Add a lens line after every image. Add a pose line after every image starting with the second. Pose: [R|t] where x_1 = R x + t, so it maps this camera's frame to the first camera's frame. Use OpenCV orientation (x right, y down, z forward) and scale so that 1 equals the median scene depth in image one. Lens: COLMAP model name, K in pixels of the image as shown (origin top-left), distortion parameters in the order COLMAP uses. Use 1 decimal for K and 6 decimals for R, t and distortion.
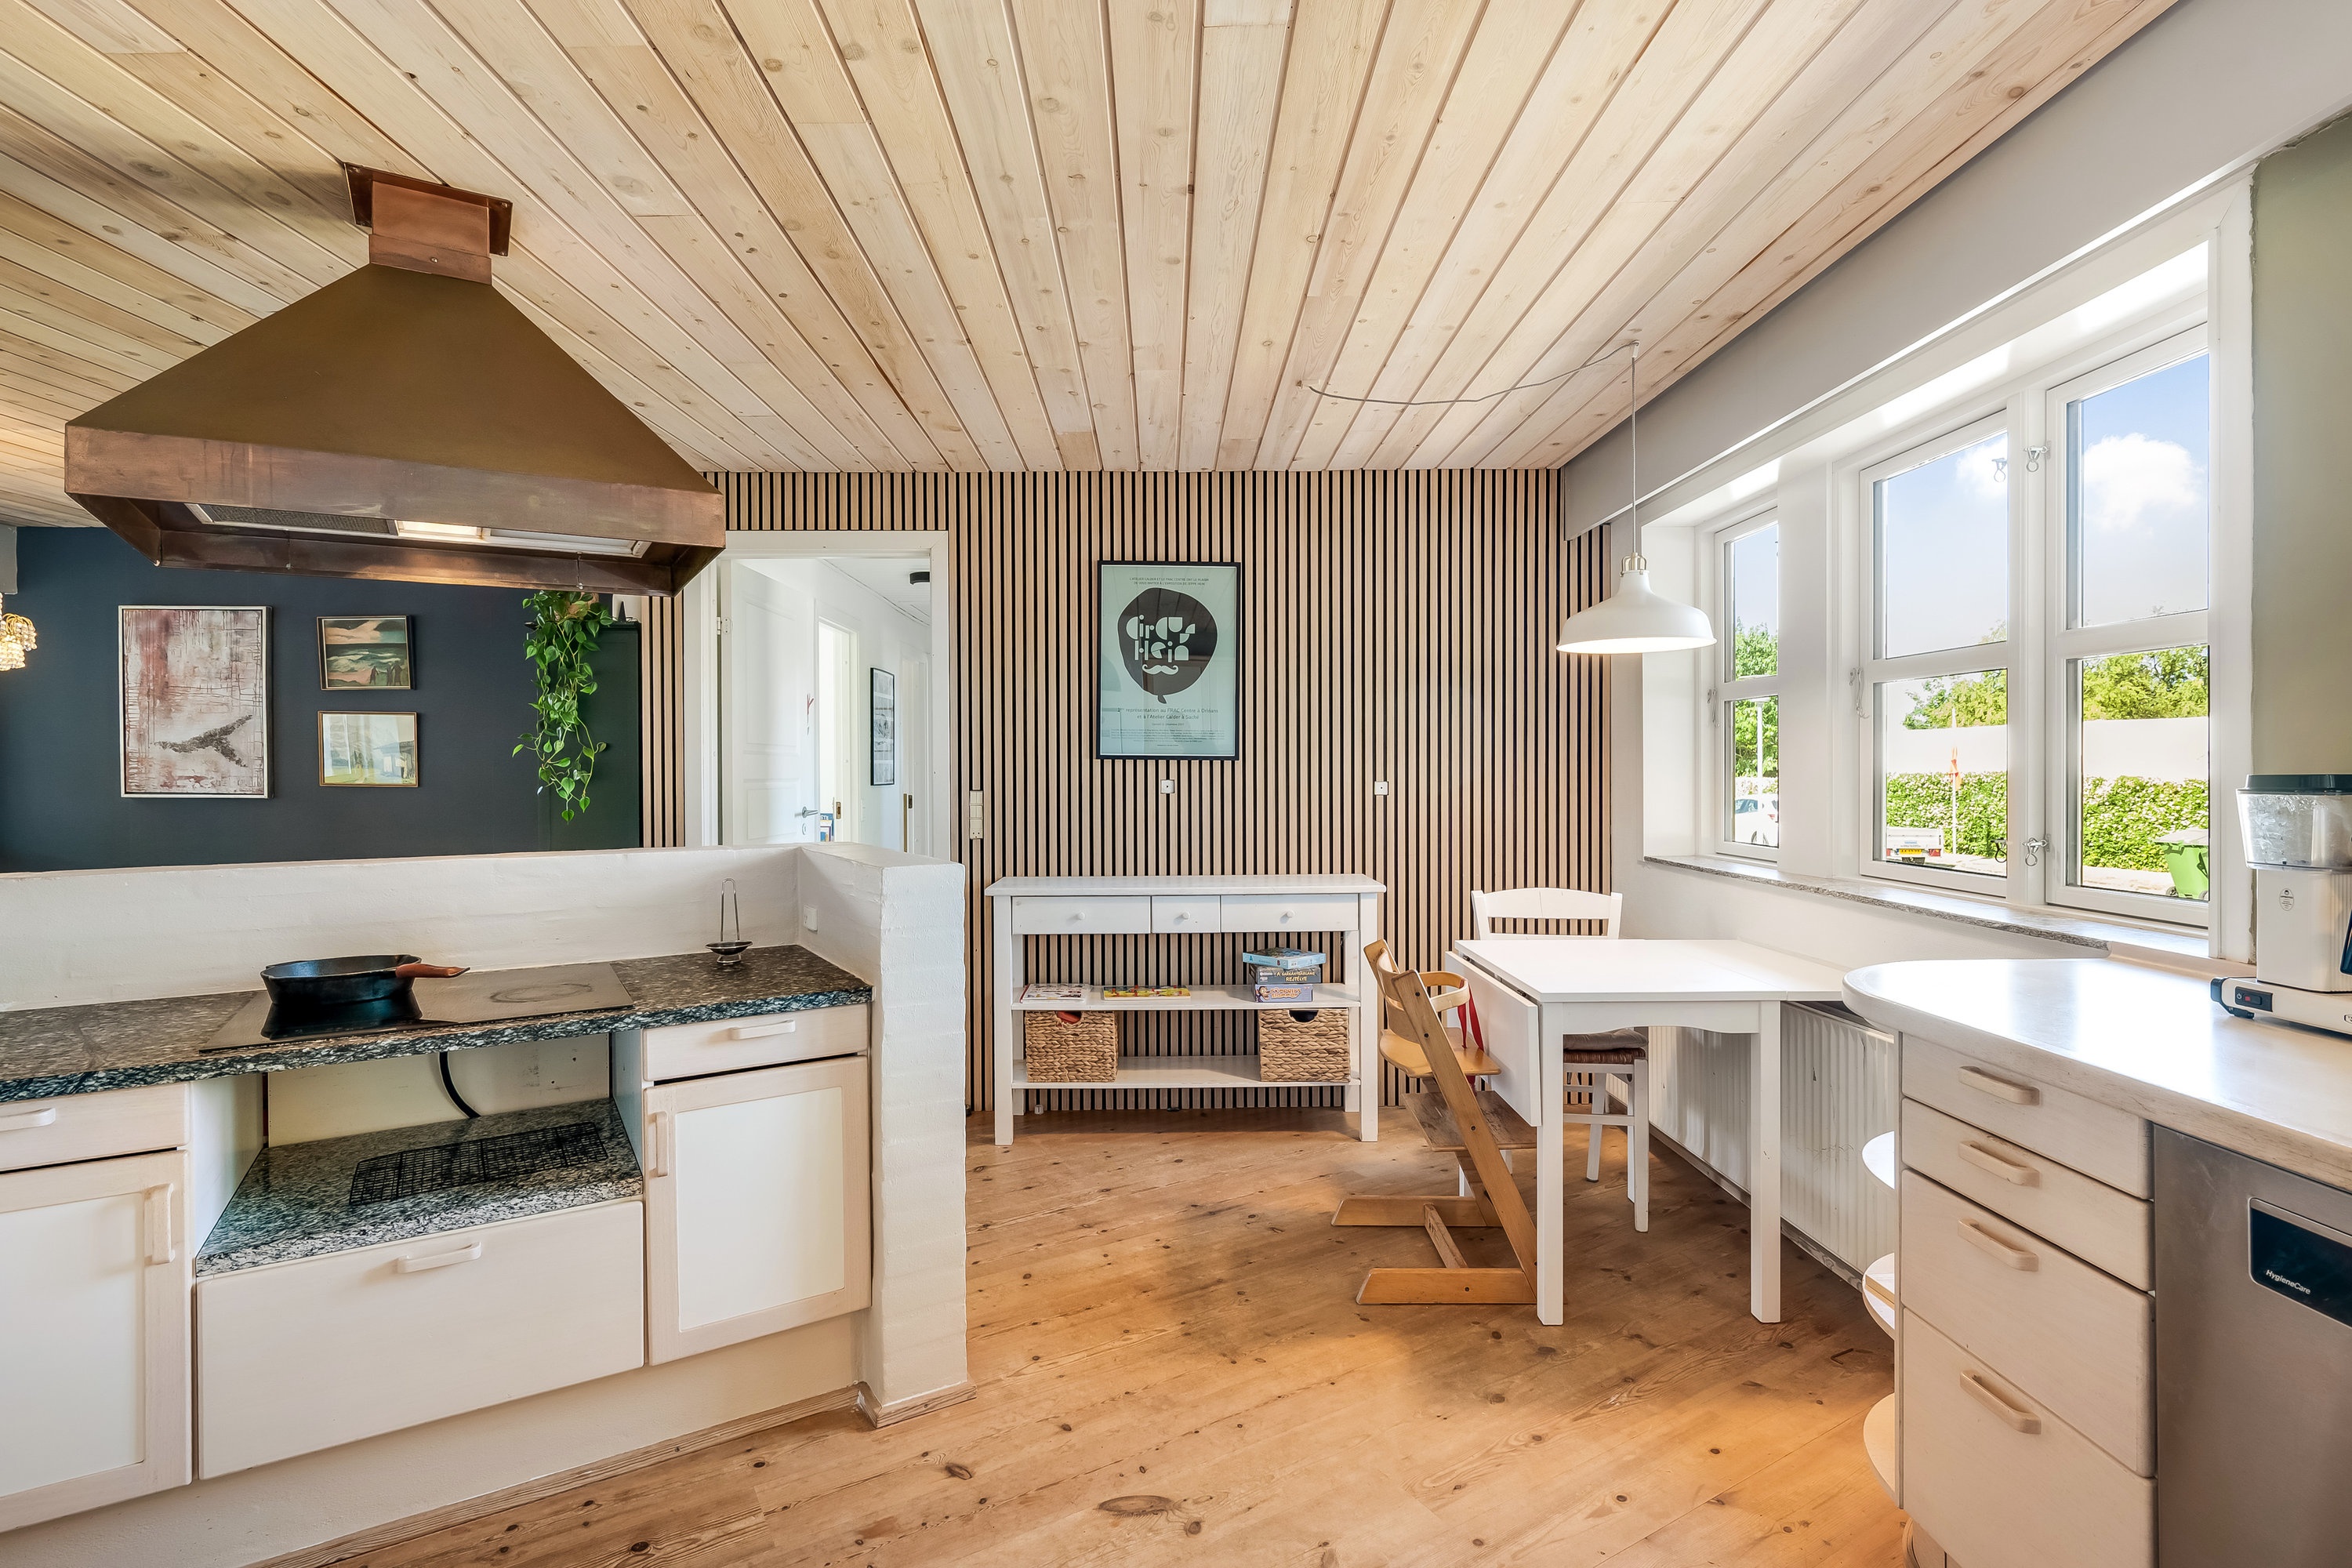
lens RADIAL K [[1100.3, 0, 1170.6], [0, 1100.3, 777.0], [0, 0, 1]] dist [0.000018, -0.000416]
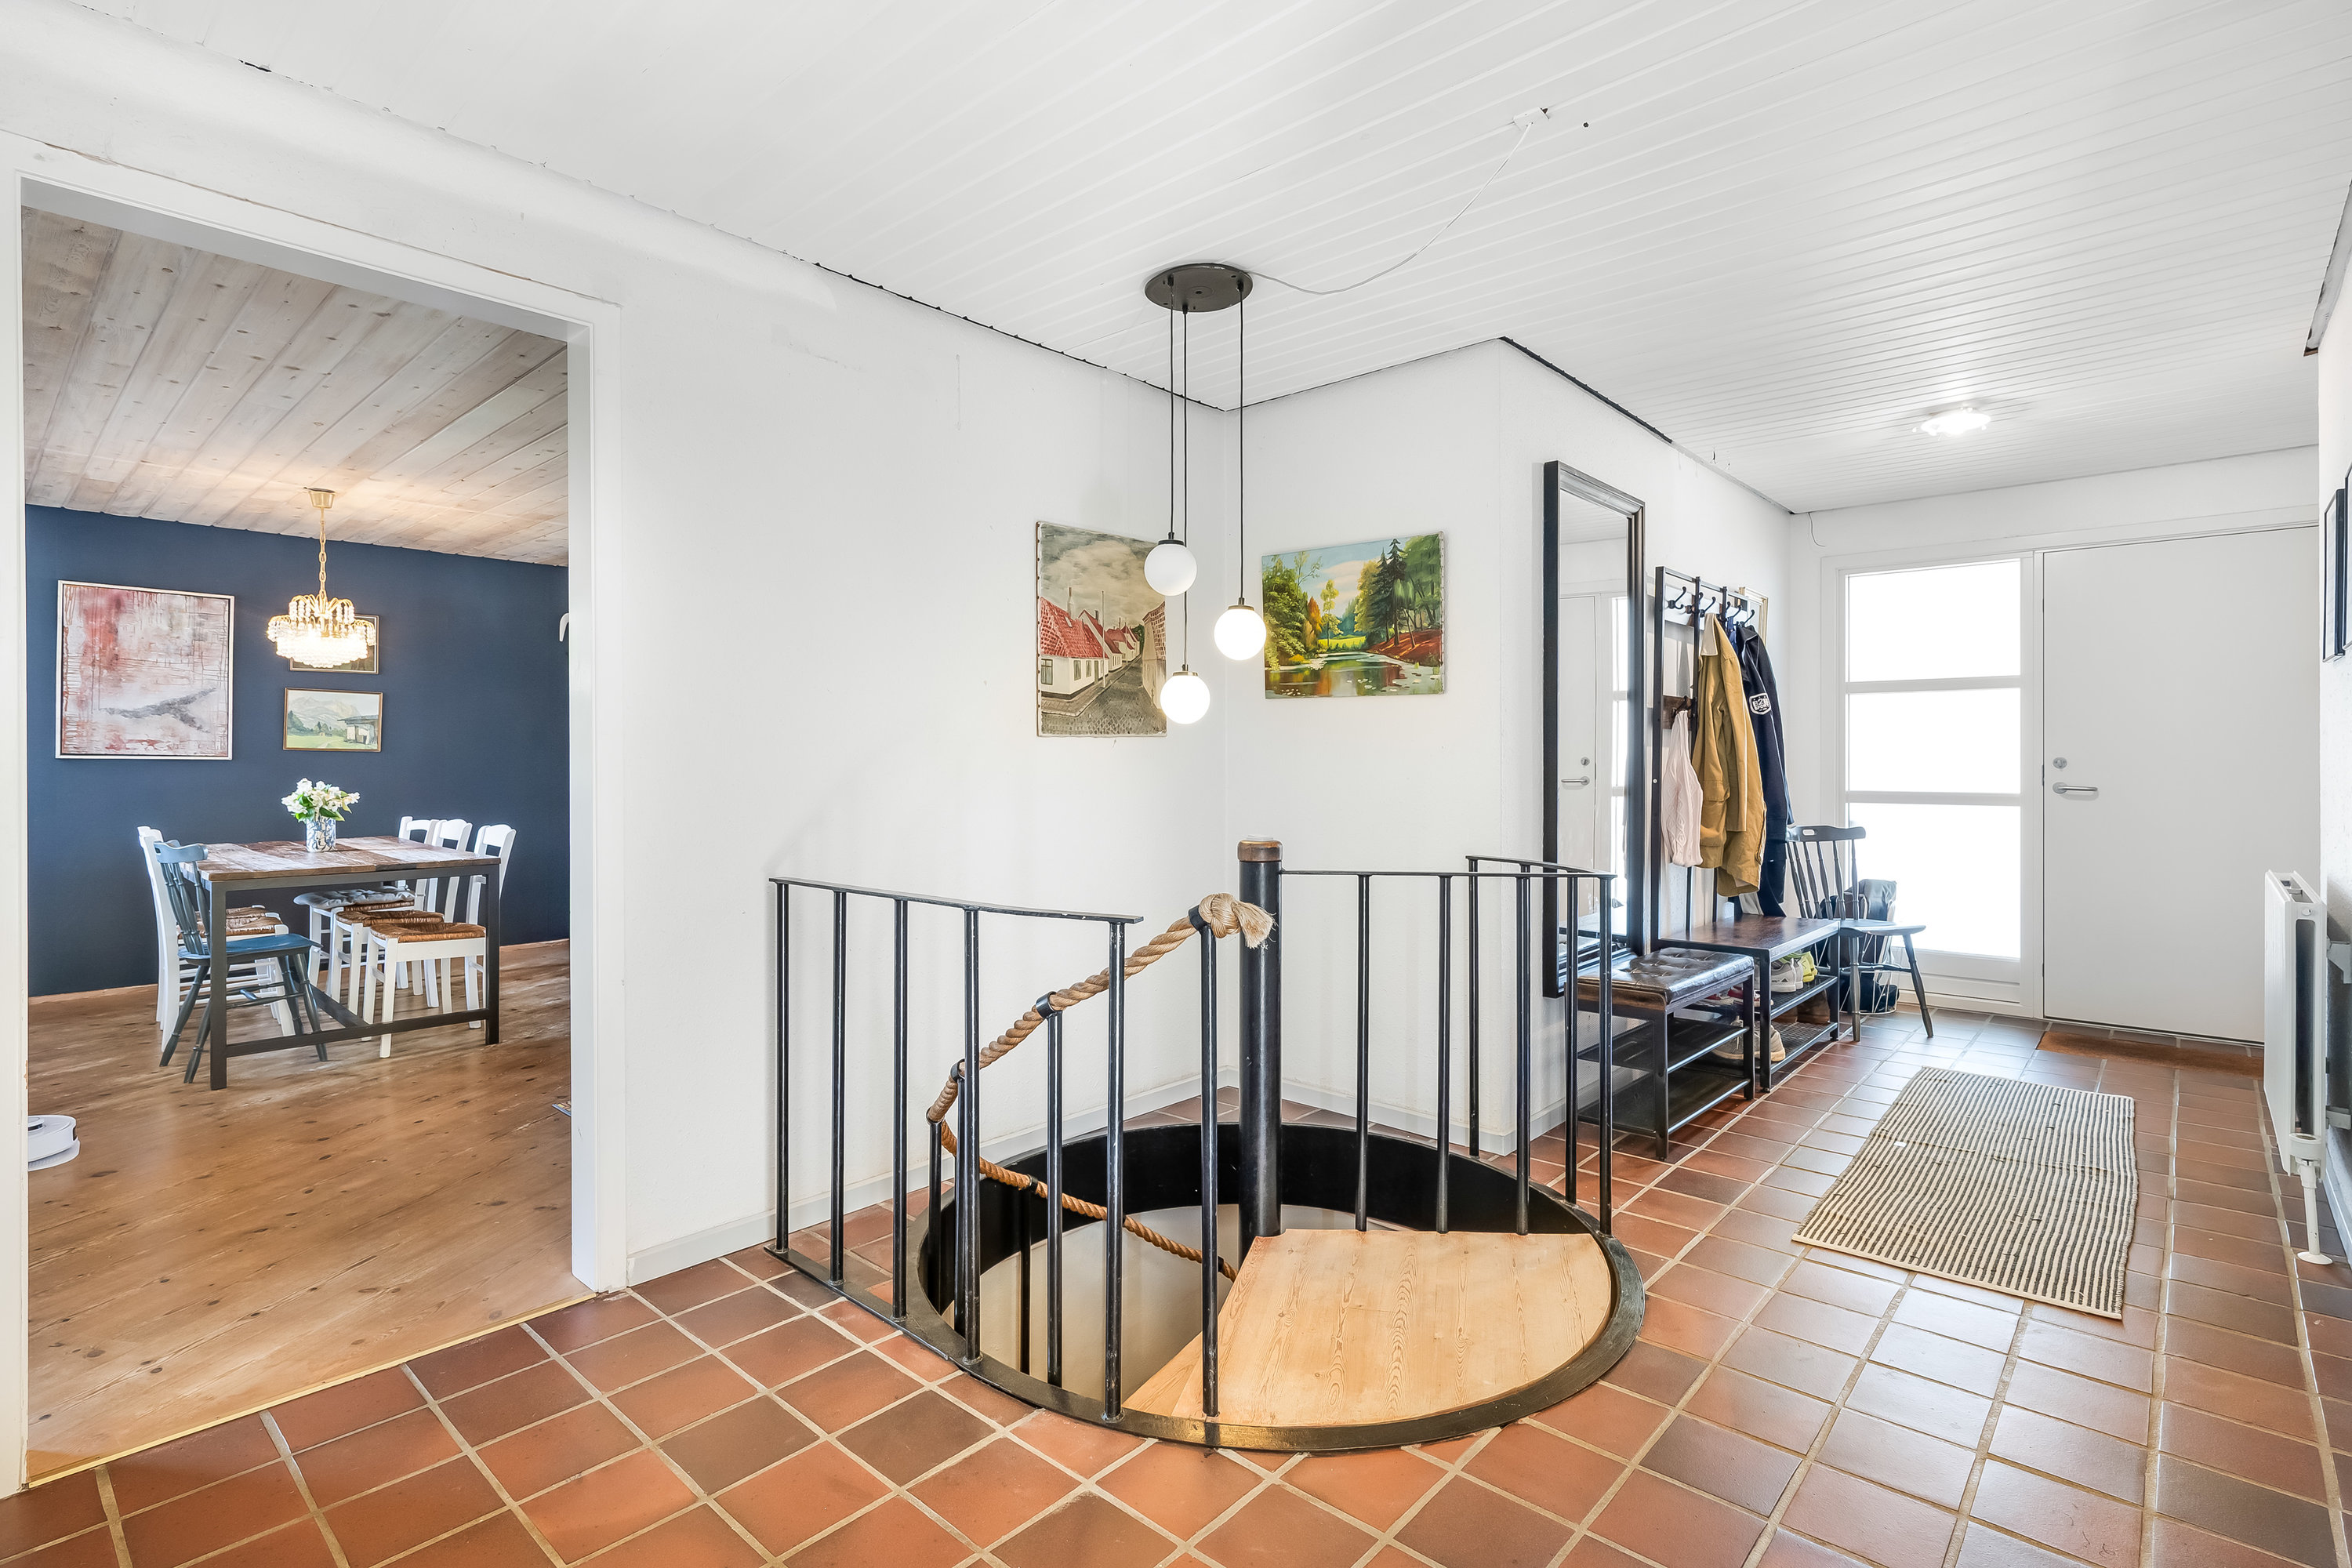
lens RADIAL K [[1100.3, 0, 1134.4], [0, 1100.3, 755.6], [0, 0, 1]] dist [0.000018, -0.000416]
pose [[0.675800, 0.007683, 0.737045, -1.458903], [0.006172, 0.999852, -0.016082, 0.056109], [-0.737059, 0.015417, 0.675653, -0.707394]]
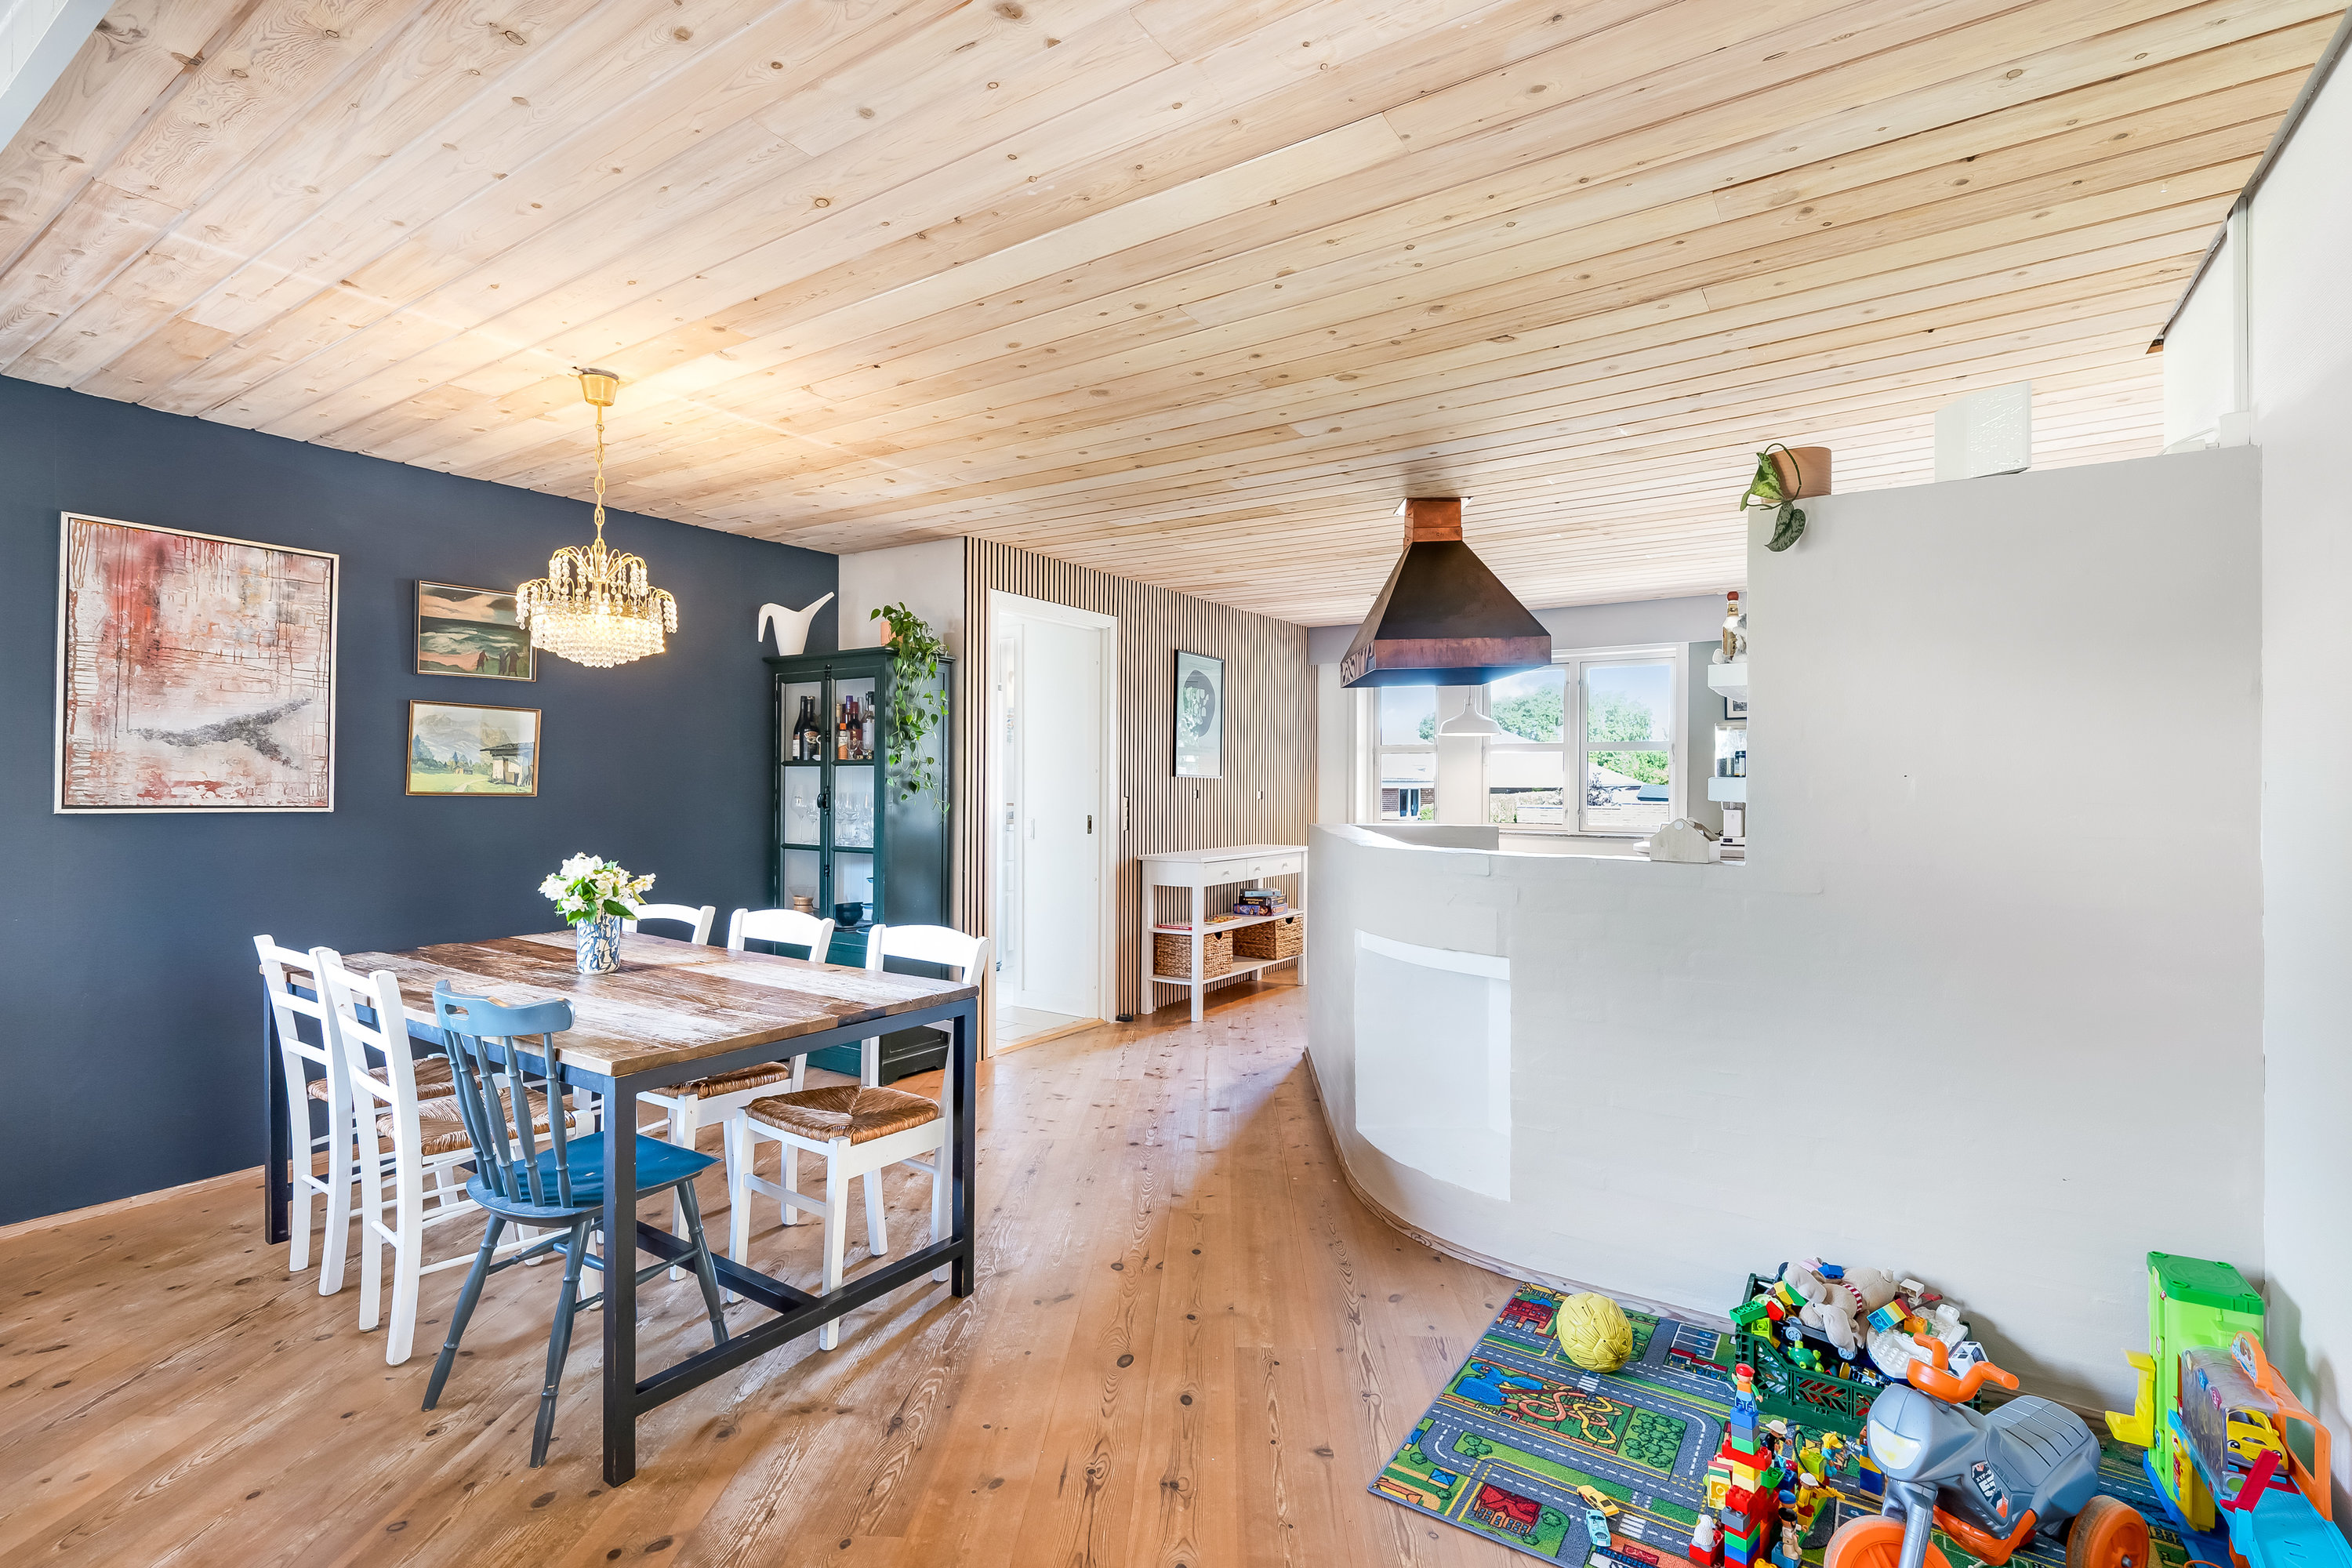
lens RADIAL K [[1100.3, 0, 1169.7], [0, 1100.3, 774.1], [0, 0, 1]] dist [0.000018, -0.000416]
pose [[0.560826, 0.015416, 0.827790, -1.578143], [0.004765, 0.999750, -0.021847, 0.017849], [-0.827920, 0.016197, 0.560613, 0.161774]]
